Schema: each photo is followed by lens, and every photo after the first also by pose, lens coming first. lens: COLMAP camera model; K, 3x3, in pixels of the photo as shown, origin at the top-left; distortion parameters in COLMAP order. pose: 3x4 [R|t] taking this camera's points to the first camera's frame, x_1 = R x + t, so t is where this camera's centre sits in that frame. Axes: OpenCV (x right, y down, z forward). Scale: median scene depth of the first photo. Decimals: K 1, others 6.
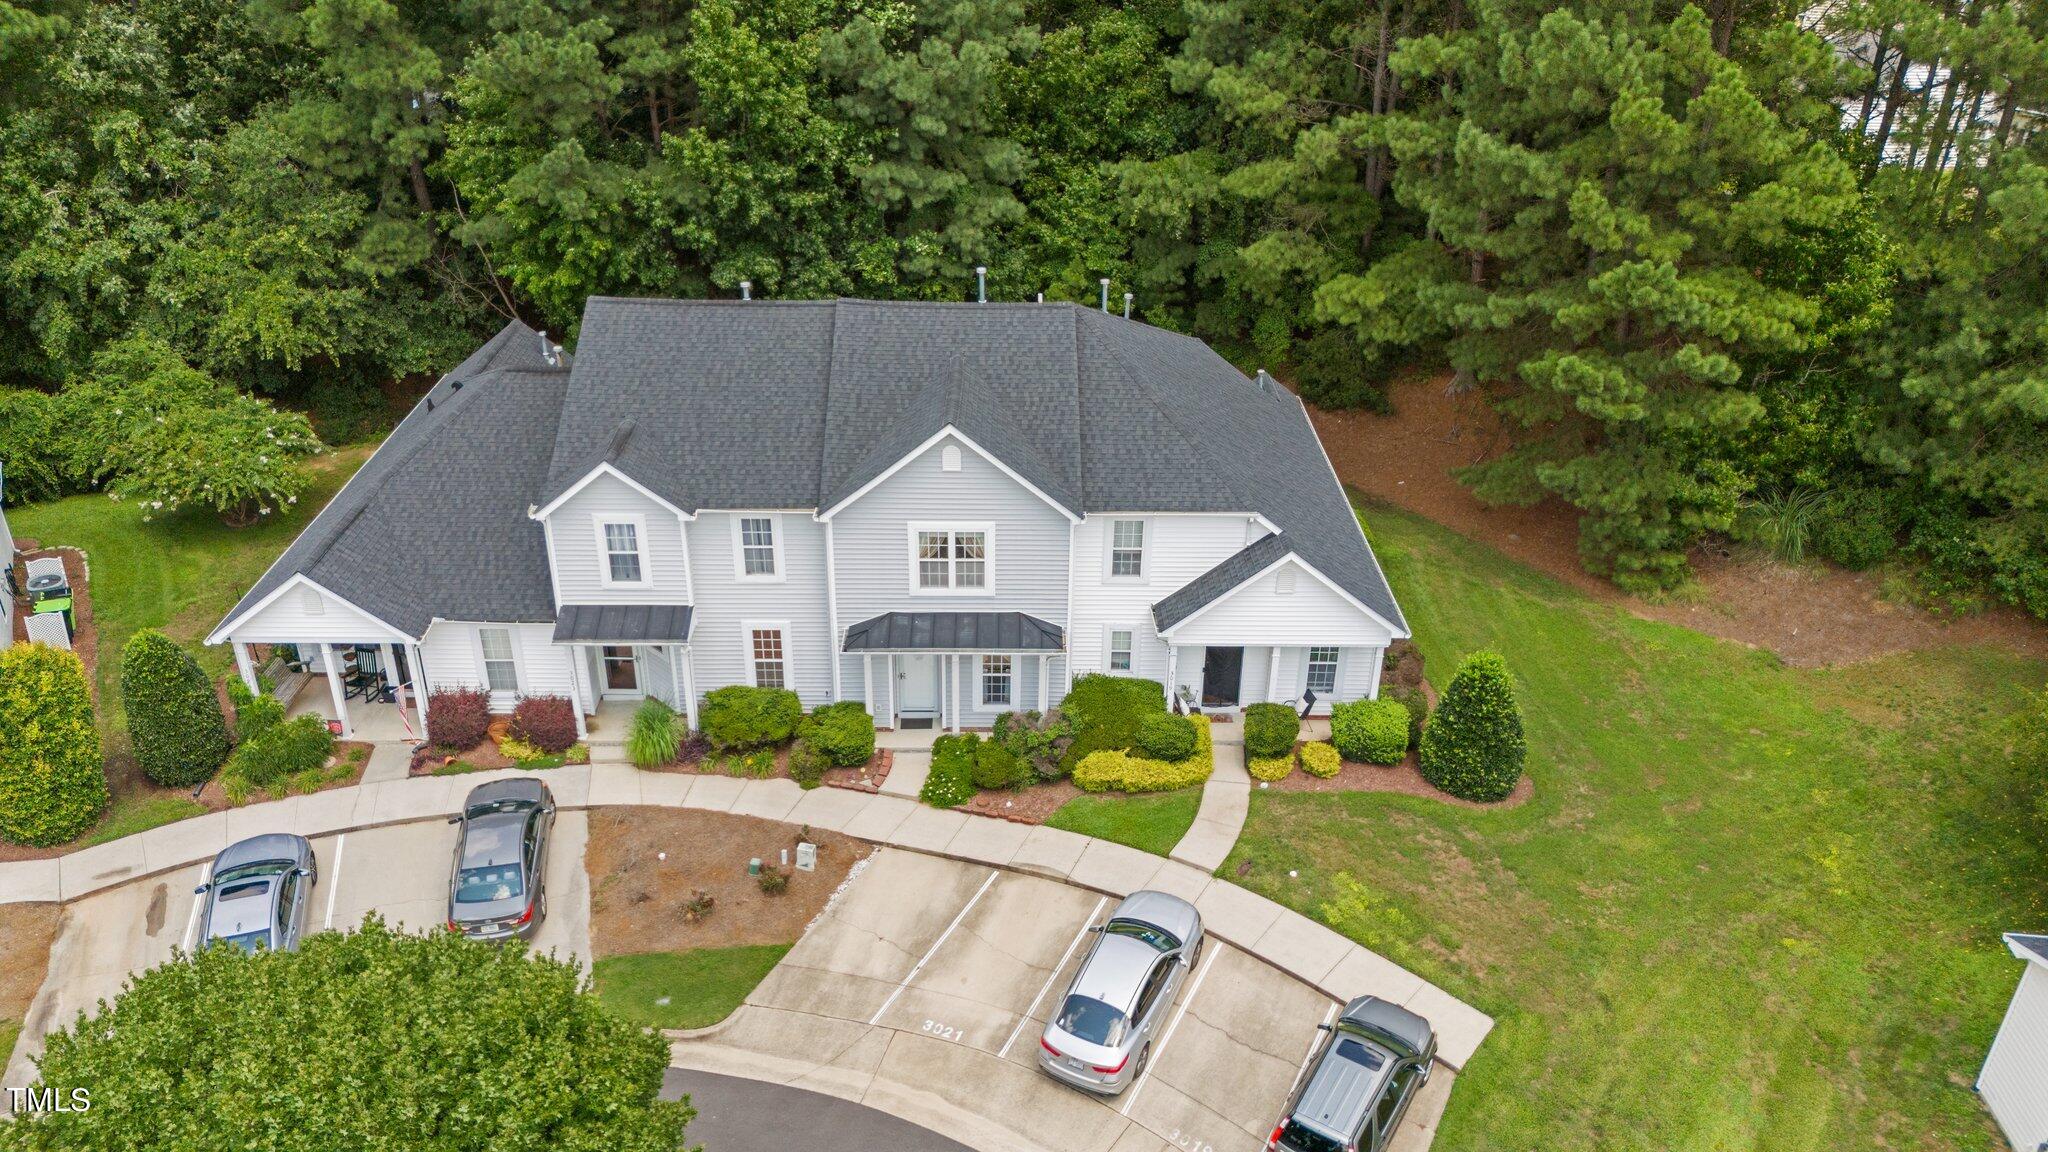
lens RADIAL K [[1520.3, 0, 1024.0], [0, 1520.3, 576.0], [0, 0, 1]] dist [0.089952, -0.150512]
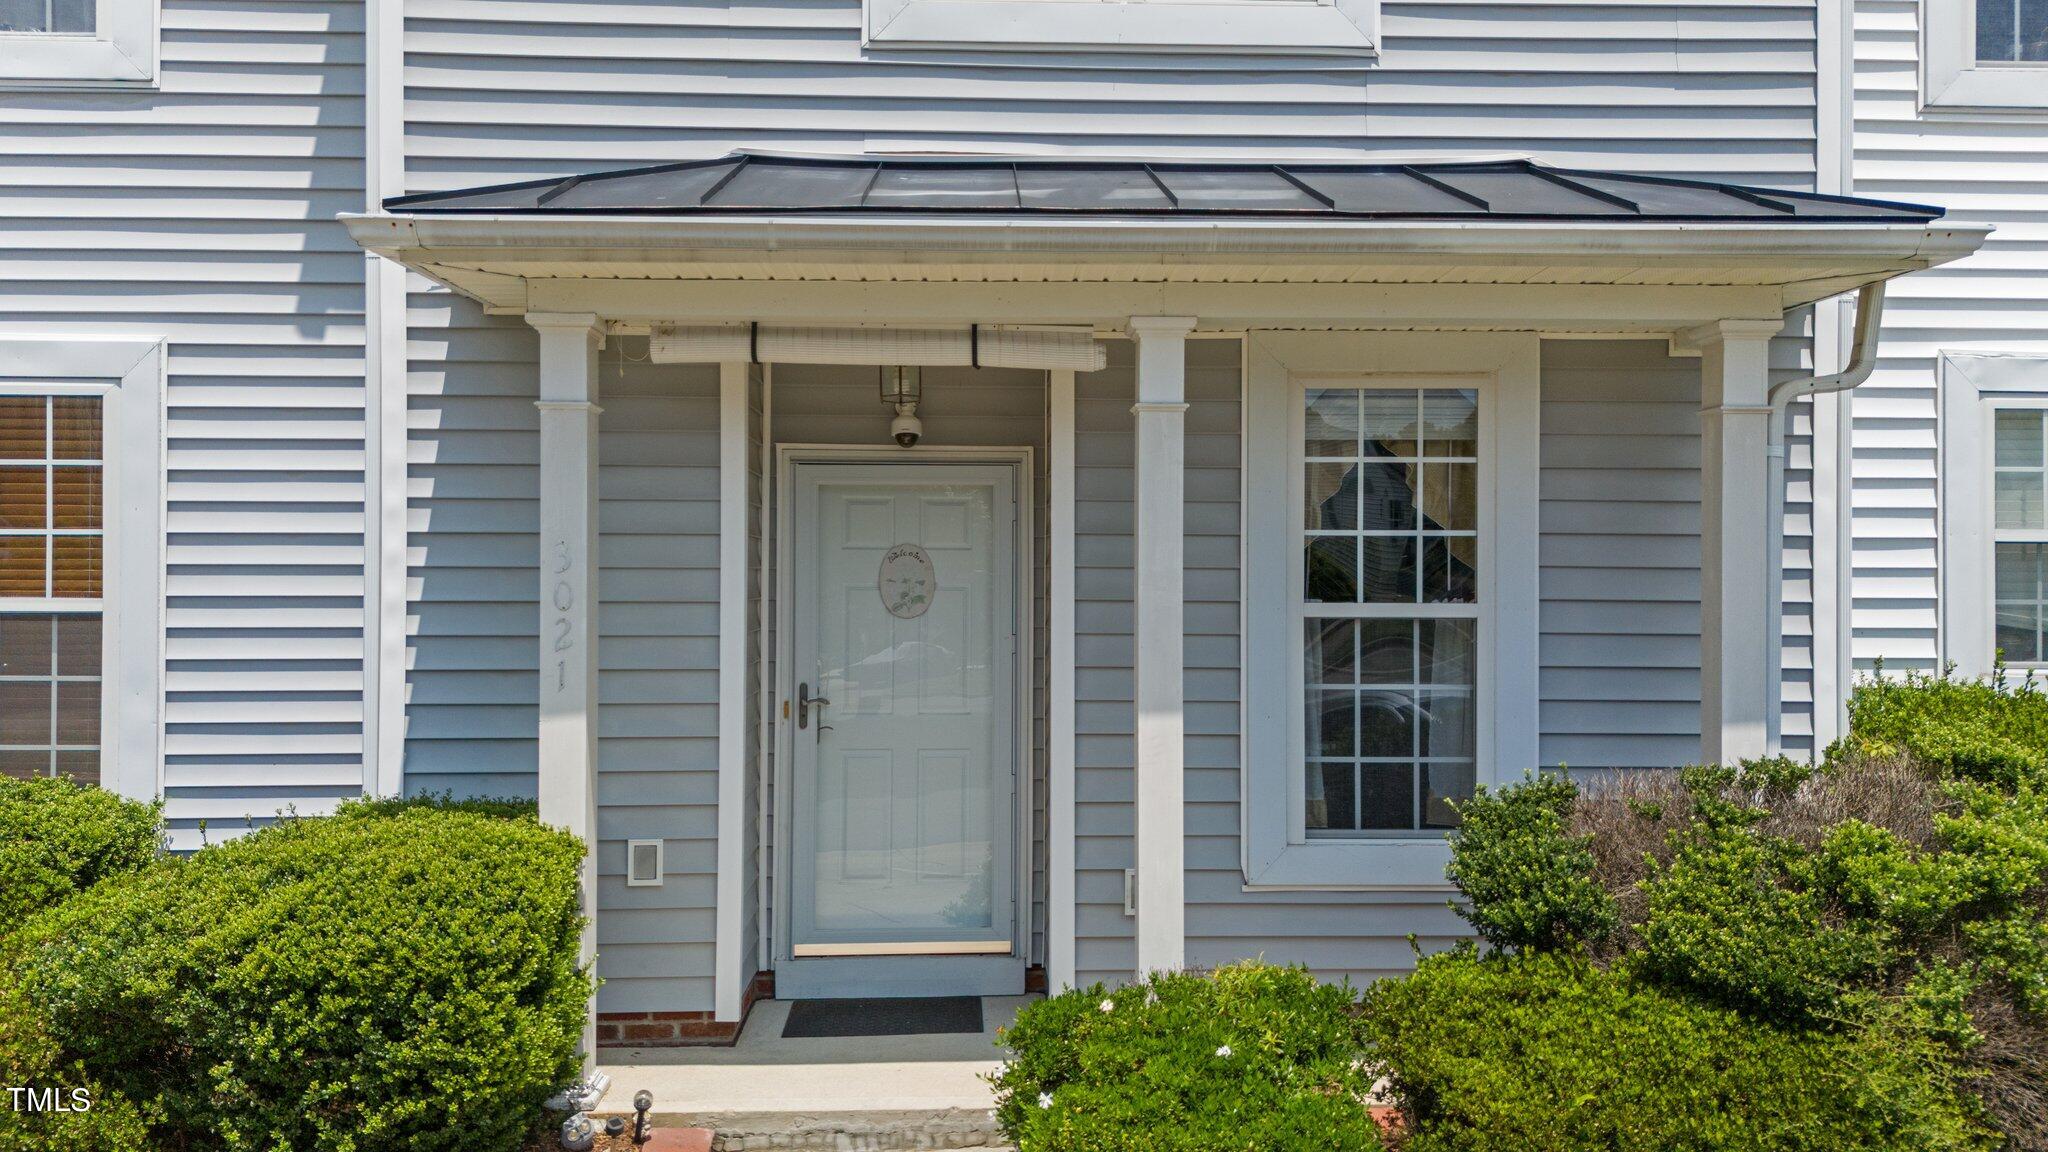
lens RADIAL K [[1520.3, 0, 1024.0], [0, 1520.3, 576.0], [0, 0, 1]] dist [0.089952, -0.150512]
pose [[0.999613, -0.012741, 0.024729, -0.062388], [0.023086, 0.875921, -0.481903, 0.142022], [-0.015521, 0.482287, 0.875876, 0.876139]]
